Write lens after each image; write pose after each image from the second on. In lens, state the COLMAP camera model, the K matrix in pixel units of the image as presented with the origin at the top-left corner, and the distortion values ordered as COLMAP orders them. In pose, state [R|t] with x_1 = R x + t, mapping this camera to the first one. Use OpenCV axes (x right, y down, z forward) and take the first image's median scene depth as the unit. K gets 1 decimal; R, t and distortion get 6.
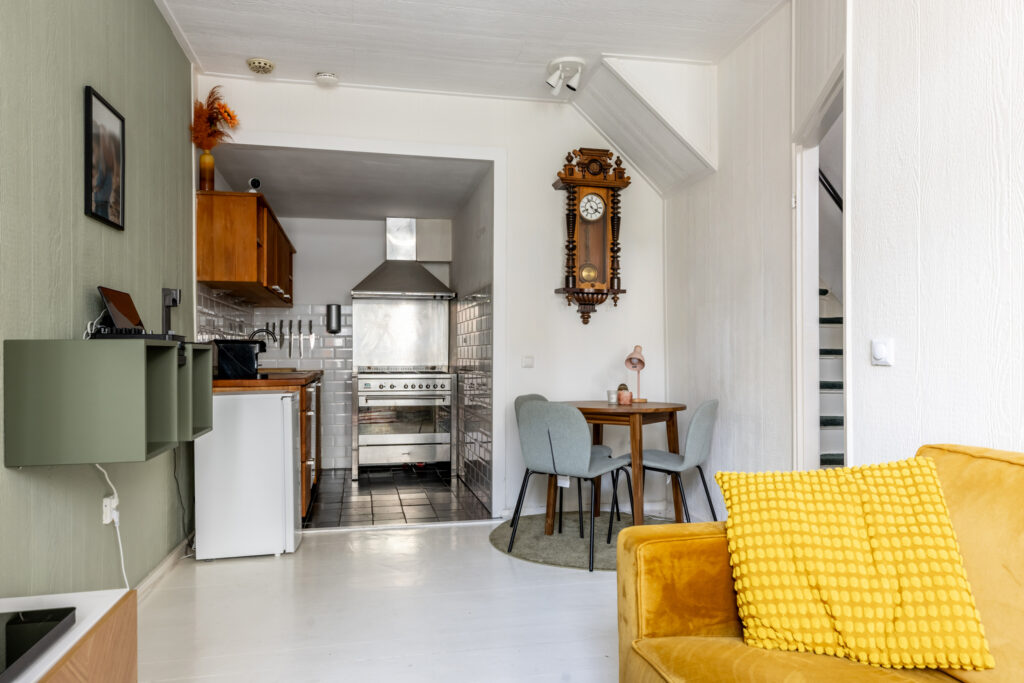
lens RADIAL K [[711.8, 0, 515.4], [0, 711.8, 349.9], [0, 0, 1]] dist [0.027718, 0.000287]
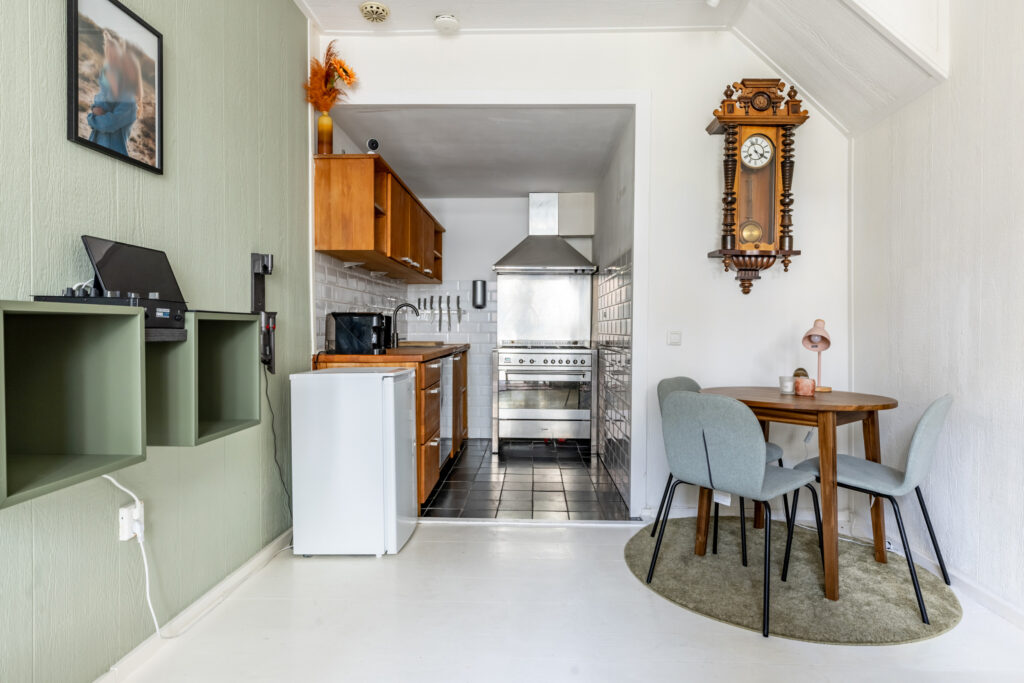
lens RADIAL K [[575.8, 0, 518.0], [0, 575.8, 335.4], [0, 0, 1]] dist [0.005141, -0.002801]
pose [[0.970507, 0.008134, -0.240937, 0.002079], [-0.004093, 0.999843, 0.017269, 0.002006], [0.241040, -0.015773, 0.970387, 0.291633]]
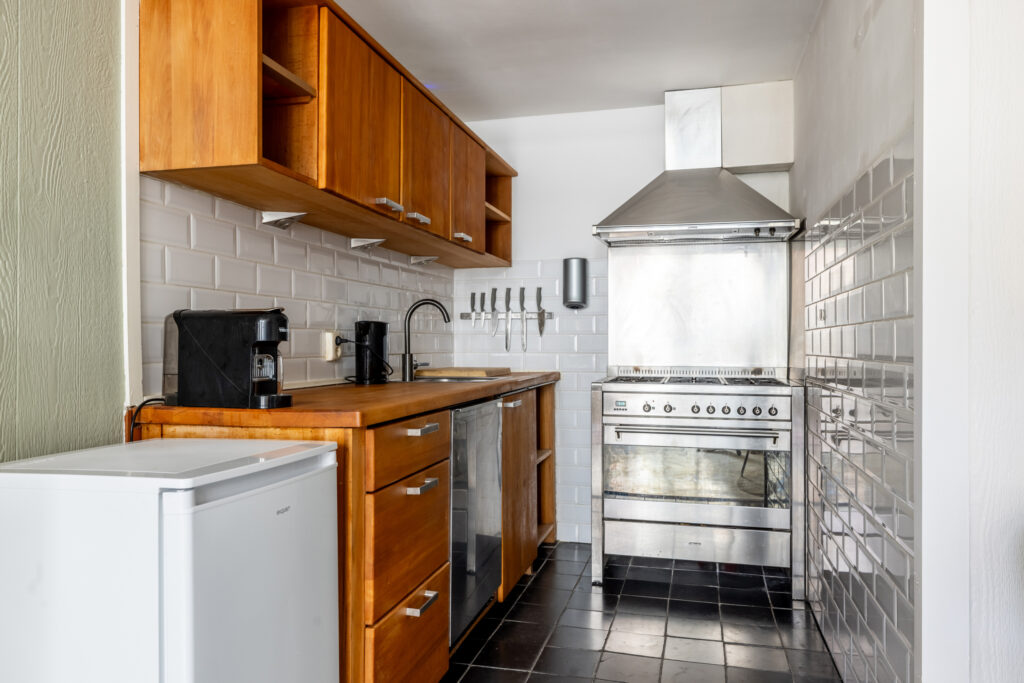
lens RADIAL K [[731.8, 0, 506.5], [0, 731.8, 336.3], [0, 0, 1]] dist [-0.010256, 0.000611]
pose [[0.888534, -0.003065, -0.458801, -0.047949], [0.000927, 0.999988, -0.004885, 0.003007], [0.458810, 0.003915, 0.888526, 0.650314]]
